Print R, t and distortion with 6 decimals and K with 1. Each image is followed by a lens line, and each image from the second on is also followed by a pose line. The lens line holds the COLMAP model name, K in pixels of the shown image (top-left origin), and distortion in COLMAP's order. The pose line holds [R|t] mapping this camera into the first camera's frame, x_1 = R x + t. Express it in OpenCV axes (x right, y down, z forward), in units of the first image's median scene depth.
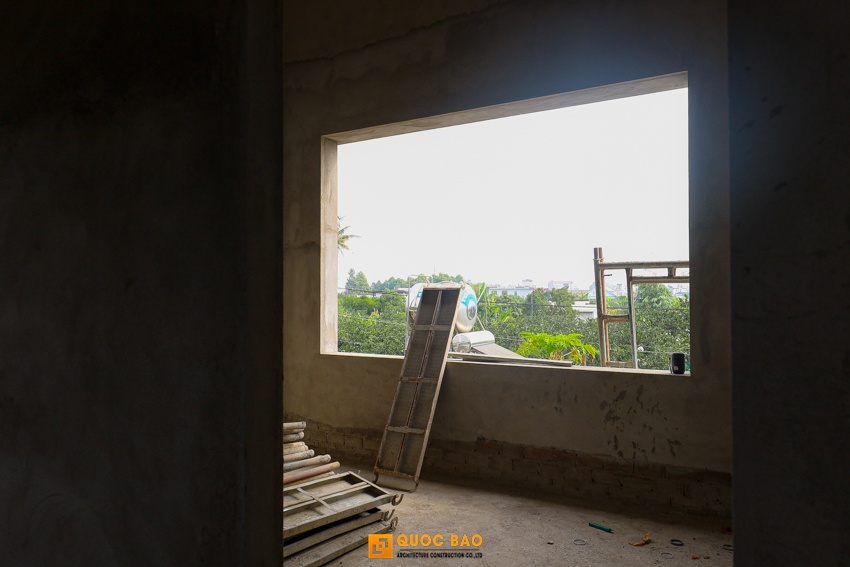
lens RADIAL K [[393.9, 0, 447.5], [0, 393.9, 292.9], [0, 0, 1]] dist [-0.000038, -0.000014]
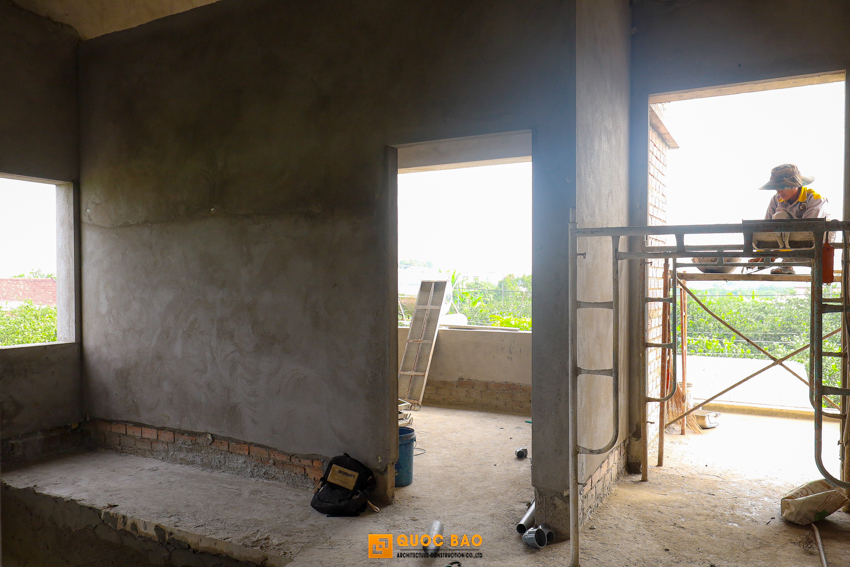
lens RADIAL K [[419.7, 0, 425.0], [0, 419.7, 283.5], [0, 0, 1]] dist [0.000061, 0.000059]
pose [[0.999728, 0.001816, 0.023267, -0.092276], [-0.002137, 0.999903, 0.013790, -0.025504], [-0.023239, -0.013836, 0.999634, -0.623484]]
